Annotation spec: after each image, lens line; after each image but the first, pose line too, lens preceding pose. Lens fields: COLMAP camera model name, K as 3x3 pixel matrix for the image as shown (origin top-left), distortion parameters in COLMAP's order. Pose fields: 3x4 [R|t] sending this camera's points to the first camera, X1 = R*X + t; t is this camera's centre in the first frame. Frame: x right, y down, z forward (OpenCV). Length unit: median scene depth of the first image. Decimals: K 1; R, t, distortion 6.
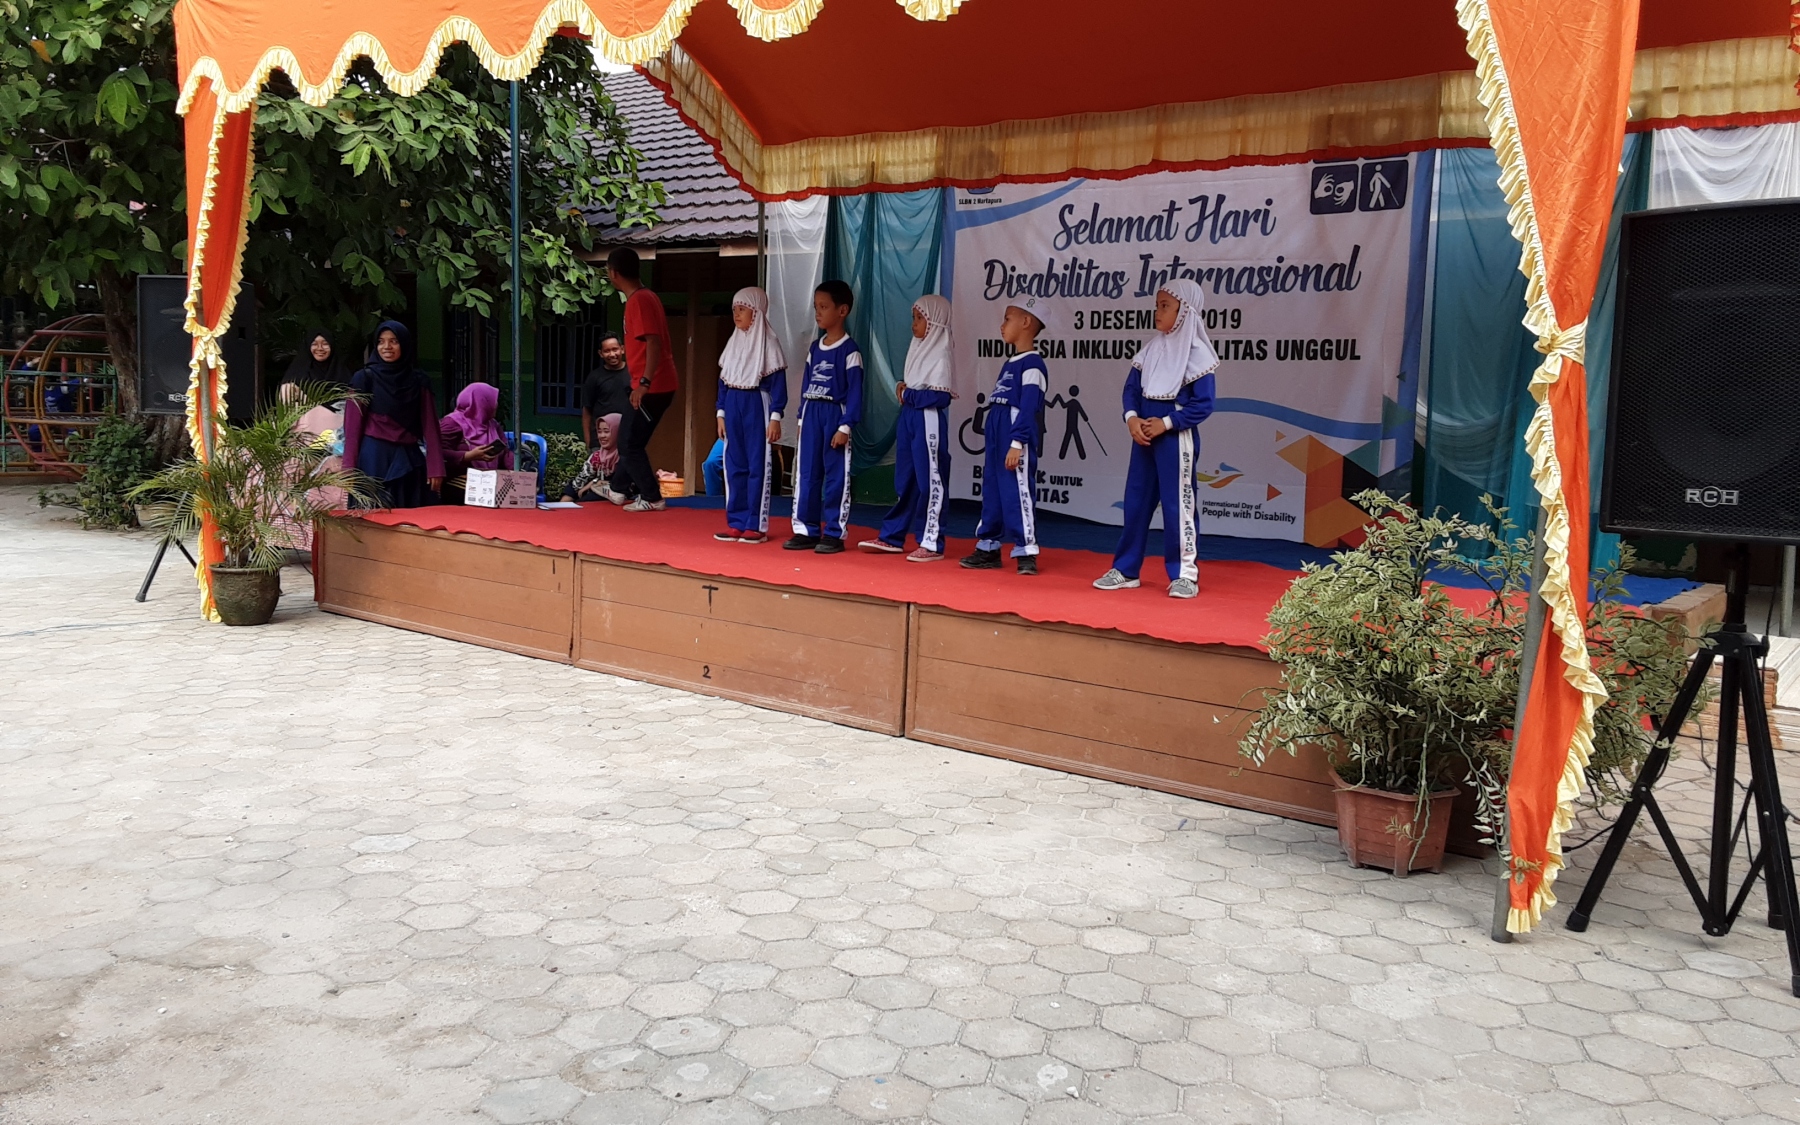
lens RADIAL K [[1477.3, 0, 914.2], [0, 1477.3, 545.5], [0, 0, 1]] dist [0.139138, -0.210472]
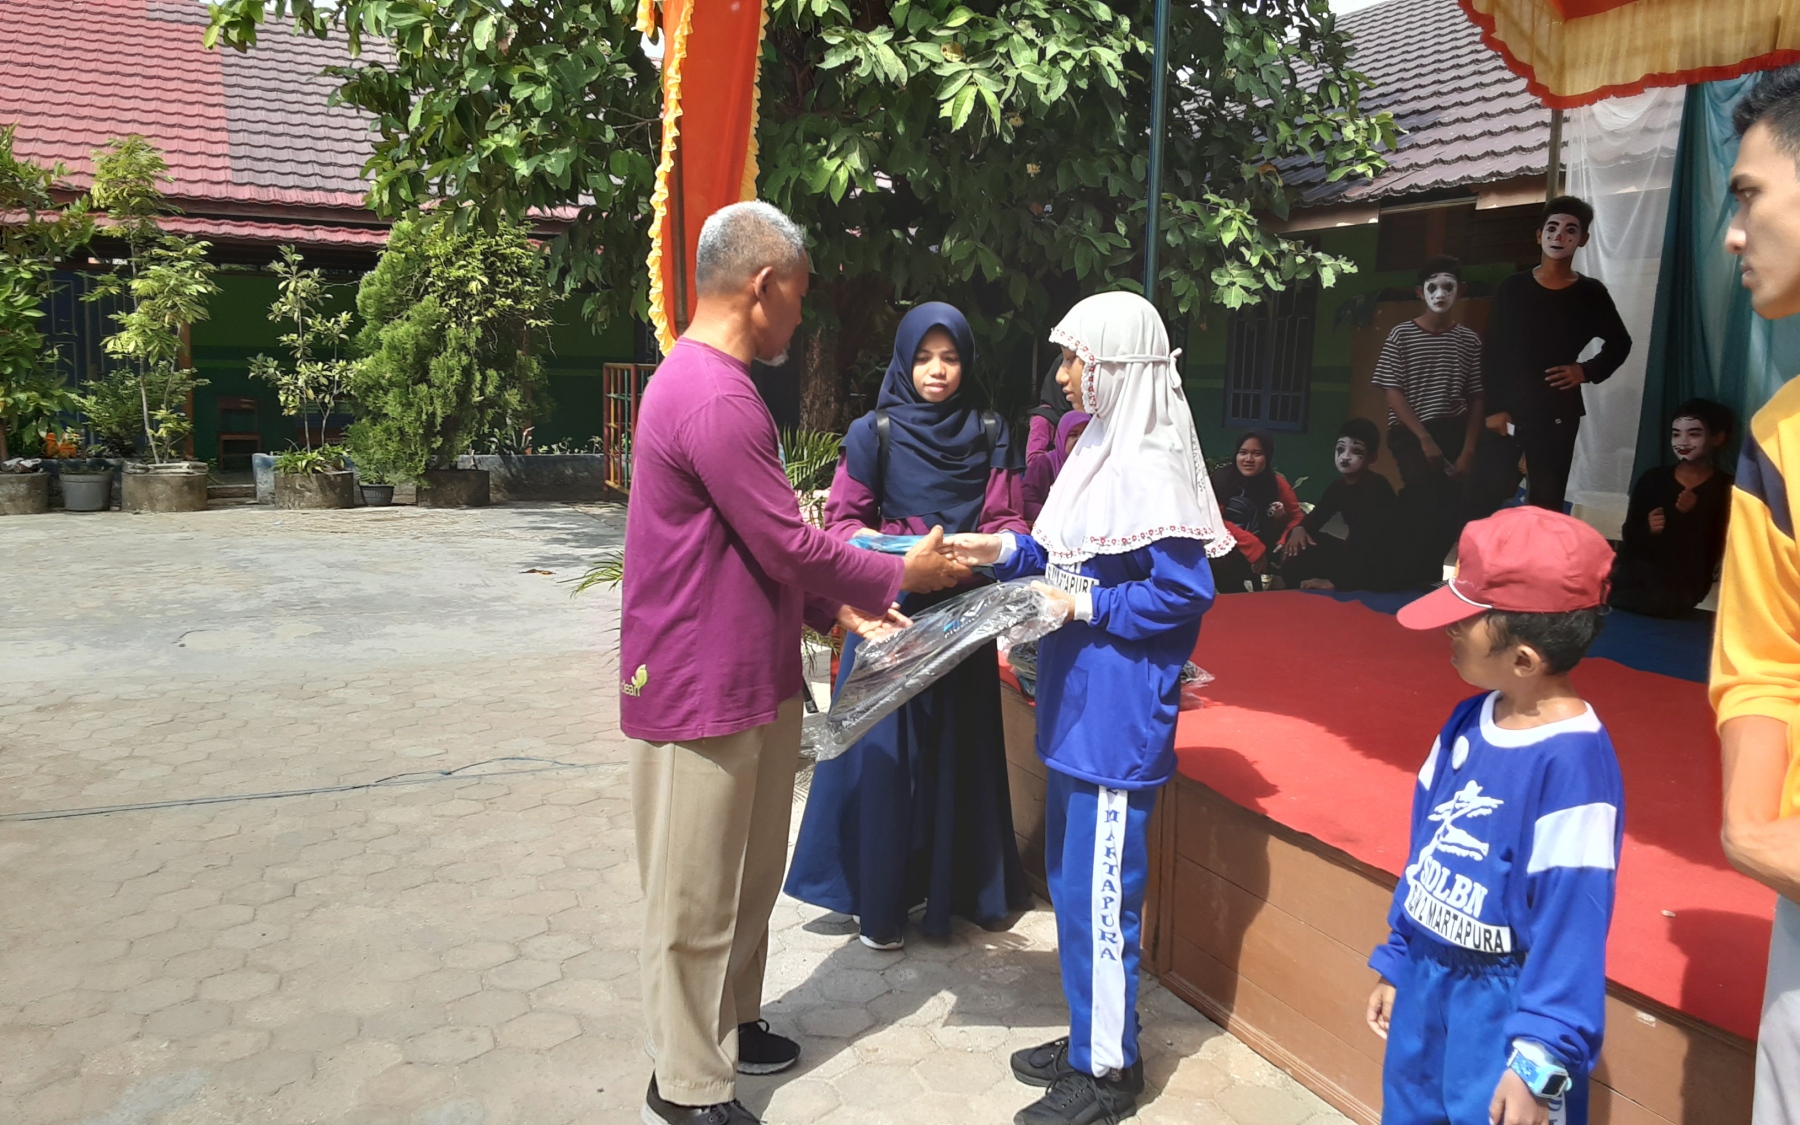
lens RADIAL K [[1442.9, 0, 913.1], [0, 1442.9, 559.8], [0, 0, 1]] dist [0.150238, -0.206089]
pose [[0.886641, 0.047583, -0.460004, -0.055423], [-0.039165, 0.998845, 0.027832, -0.059249], [0.460797, -0.006661, 0.887481, 0.382629]]
